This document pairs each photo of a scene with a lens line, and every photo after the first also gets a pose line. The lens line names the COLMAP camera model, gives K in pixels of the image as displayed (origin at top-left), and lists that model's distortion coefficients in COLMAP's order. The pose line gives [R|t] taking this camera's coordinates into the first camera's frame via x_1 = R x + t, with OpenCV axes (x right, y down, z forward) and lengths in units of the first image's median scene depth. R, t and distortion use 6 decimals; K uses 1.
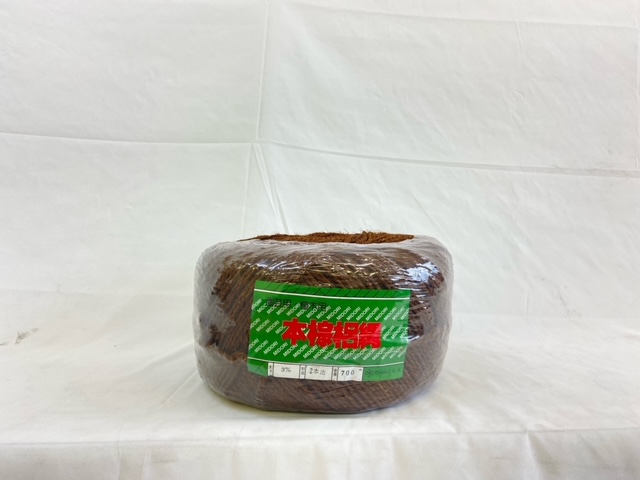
lens RADIAL K [[475.1, 0, 322.2], [0, 475.1, 241.1], [0, 0, 1]] dist [0.087069, -0.022732]
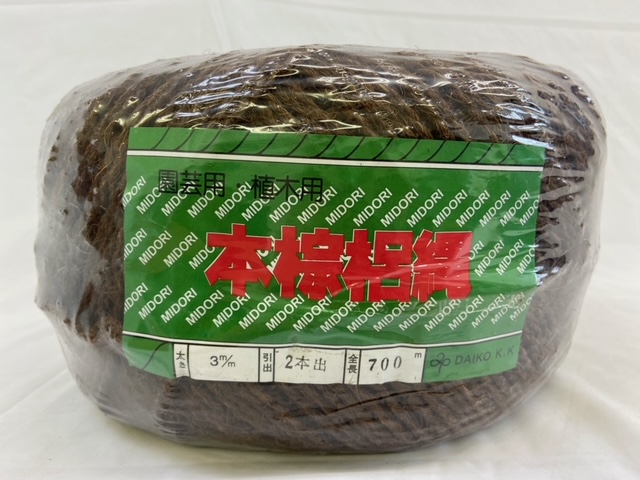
lens RADIAL K [[475.1, 0, 320.7], [0, 475.1, 240.7], [0, 0, 1]] dist [0.087069, -0.022732]
pose [[0.999547, -0.028123, -0.010690, 0.008678], [0.029017, 0.995007, 0.095493, 0.139042], [0.007952, -0.095760, 0.995373, 0.627120]]
